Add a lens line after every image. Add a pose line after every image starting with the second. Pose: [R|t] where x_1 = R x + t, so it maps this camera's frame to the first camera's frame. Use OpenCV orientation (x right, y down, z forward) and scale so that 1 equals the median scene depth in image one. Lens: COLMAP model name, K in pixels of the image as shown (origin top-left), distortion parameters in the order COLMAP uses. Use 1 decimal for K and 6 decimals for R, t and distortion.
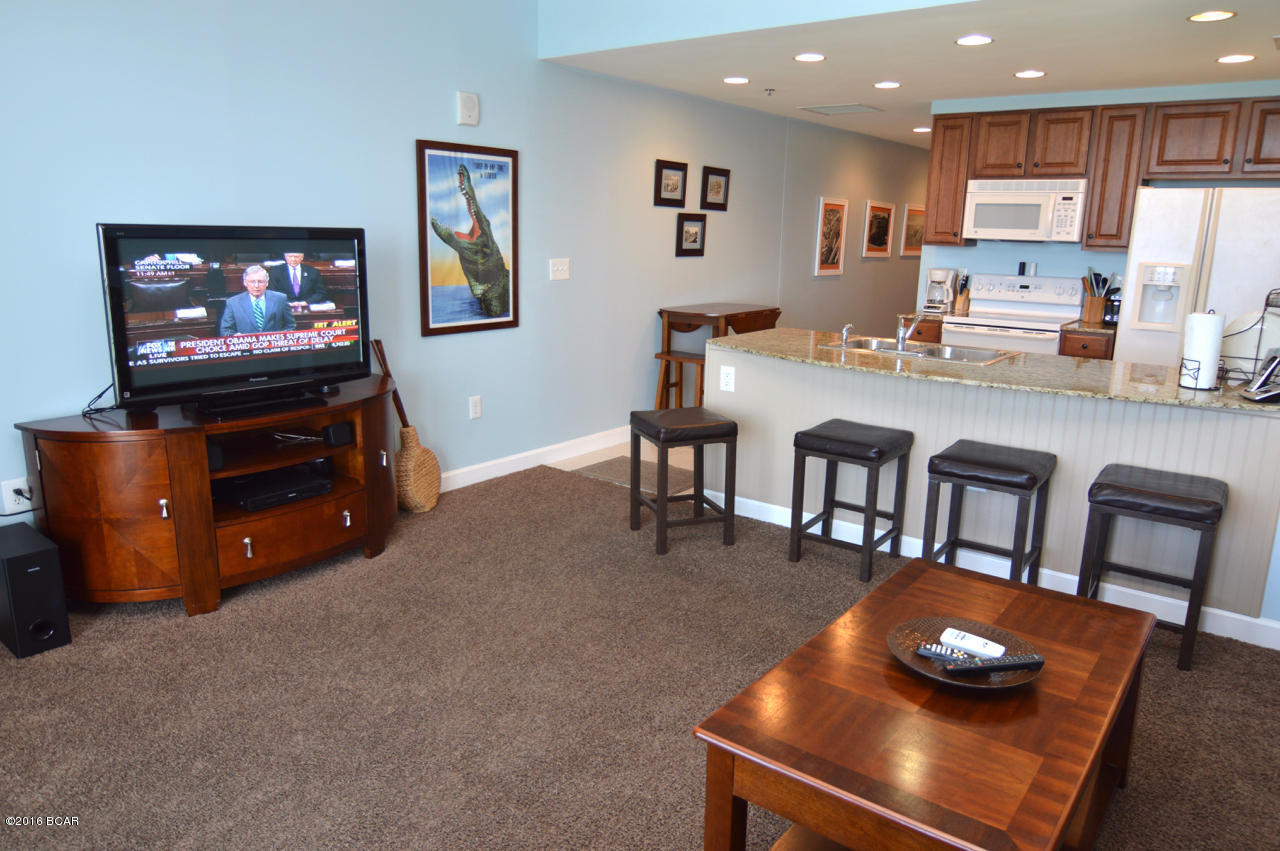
lens RADIAL K [[859.5, 0, 640.0], [0, 859.5, 425.5], [0, 0, 1]] dist [-0.019589, 0.000945]
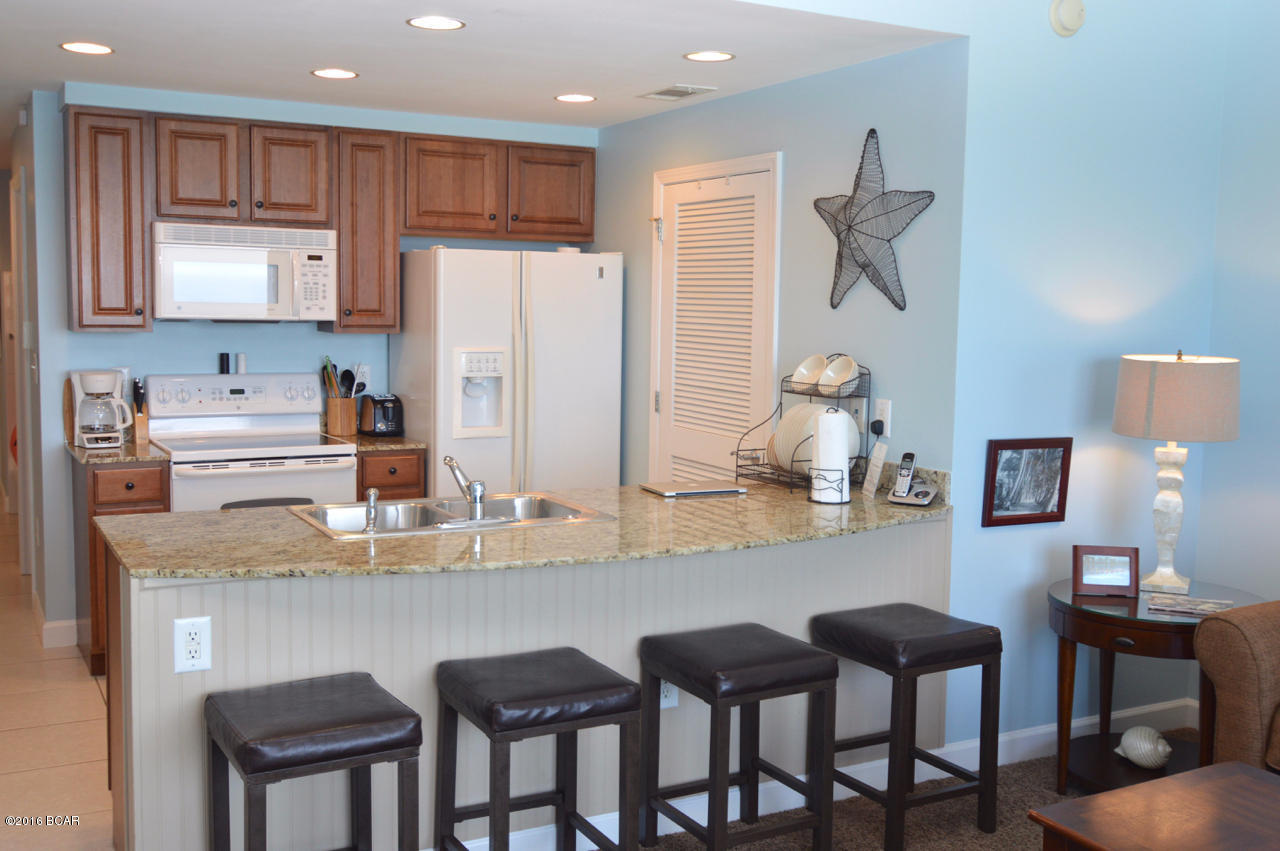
lens RADIAL K [[1285.5, 0, 640.0], [0, 1285.5, 425.5], [0, 0, 1]] dist [-0.013889, -0.010605]
pose [[0.400695, -0.097616, 0.910996, -0.316806], [0.198368, 0.979967, 0.017755, -0.101739], [-0.894479, 0.173598, 0.412032, 0.371918]]
